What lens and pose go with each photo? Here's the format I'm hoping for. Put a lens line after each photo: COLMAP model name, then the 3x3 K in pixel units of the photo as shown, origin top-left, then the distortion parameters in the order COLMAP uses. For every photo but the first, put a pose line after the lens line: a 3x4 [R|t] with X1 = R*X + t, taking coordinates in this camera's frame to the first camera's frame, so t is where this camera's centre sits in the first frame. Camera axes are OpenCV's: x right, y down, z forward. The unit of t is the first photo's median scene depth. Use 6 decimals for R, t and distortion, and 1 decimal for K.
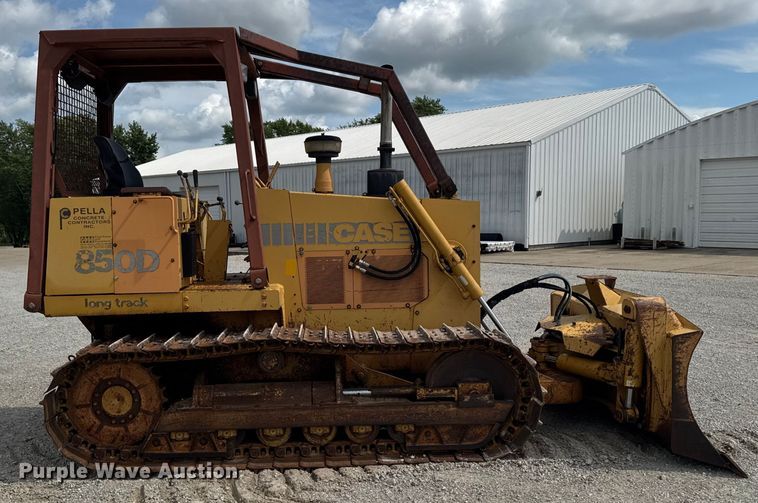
lens RADIAL K [[723.4, 0, 343.3], [0, 723.4, 263.5], [0, 0, 1]] dist [0.082492, -0.004051]
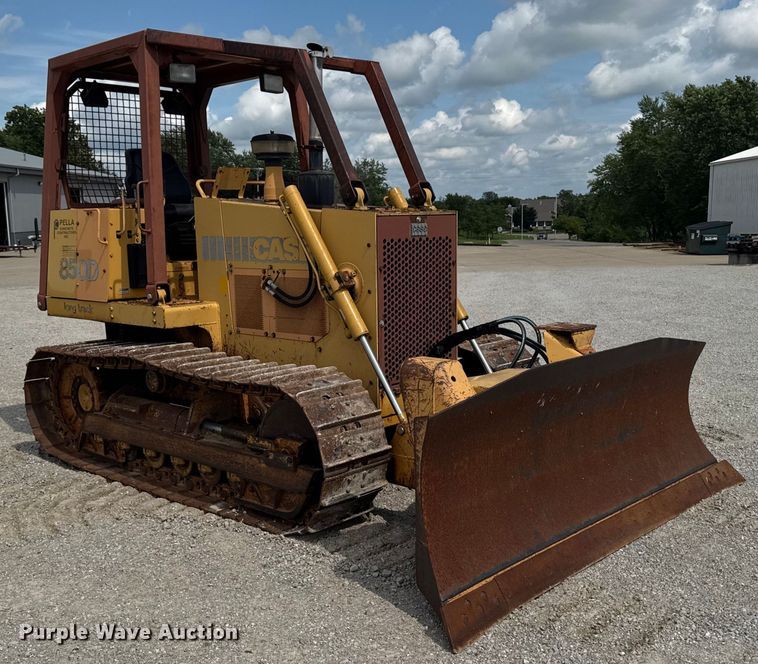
lens RADIAL K [[890.1, 0, 379.0], [0, 890.1, 332.0], [0, 0, 1]] dist [0.044559, 0.023220]
pose [[0.712499, 0.095127, -0.695195, 0.853789], [-0.042141, 0.994780, 0.092931, -0.048321], [0.700407, -0.036917, 0.712789, 0.333366]]
